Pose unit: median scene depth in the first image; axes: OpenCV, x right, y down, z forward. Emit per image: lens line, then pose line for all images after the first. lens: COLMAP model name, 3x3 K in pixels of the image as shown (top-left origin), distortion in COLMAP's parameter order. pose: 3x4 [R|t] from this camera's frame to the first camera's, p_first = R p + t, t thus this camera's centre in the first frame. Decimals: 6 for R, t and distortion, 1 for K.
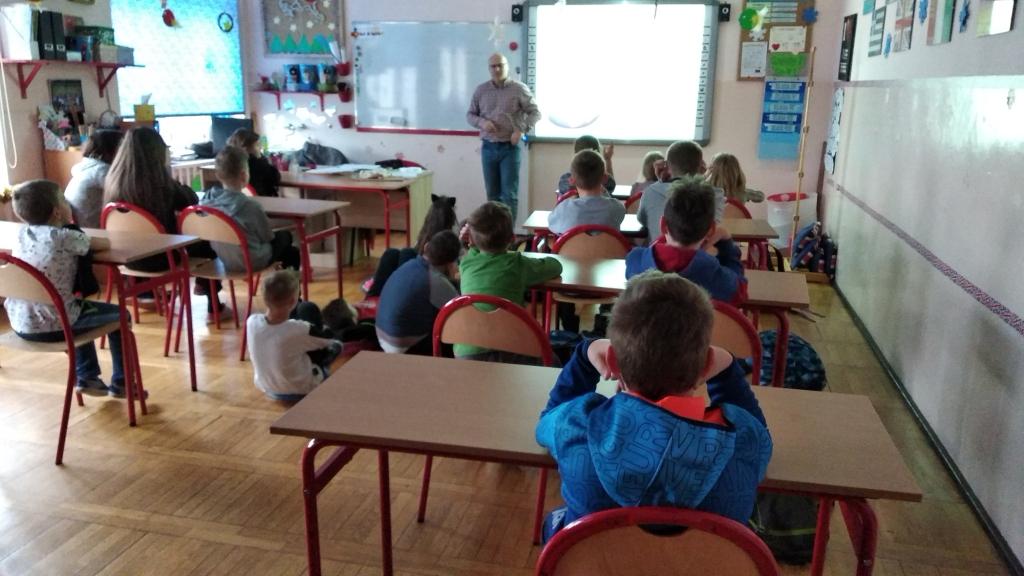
lens RADIAL K [[808.5, 0, 510.3], [0, 808.5, 286.1], [0, 0, 1]] dist [0.026098, 0.007000]
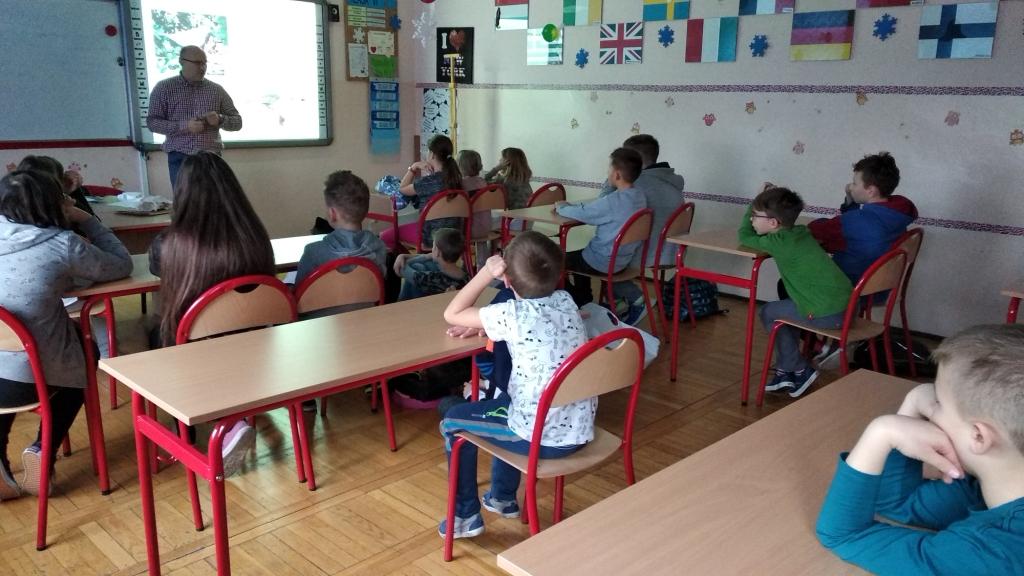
lens RADIAL K [[808.5, 0, 511.7], [0, 808.5, 289.0], [0, 0, 1]] dist [0.026098, 0.007000]
pose [[0.515025, -0.202672, 0.832871, -0.532534], [0.194927, 0.973881, 0.116448, -0.074230], [-0.834717, 0.102375, 0.541079, 0.295981]]
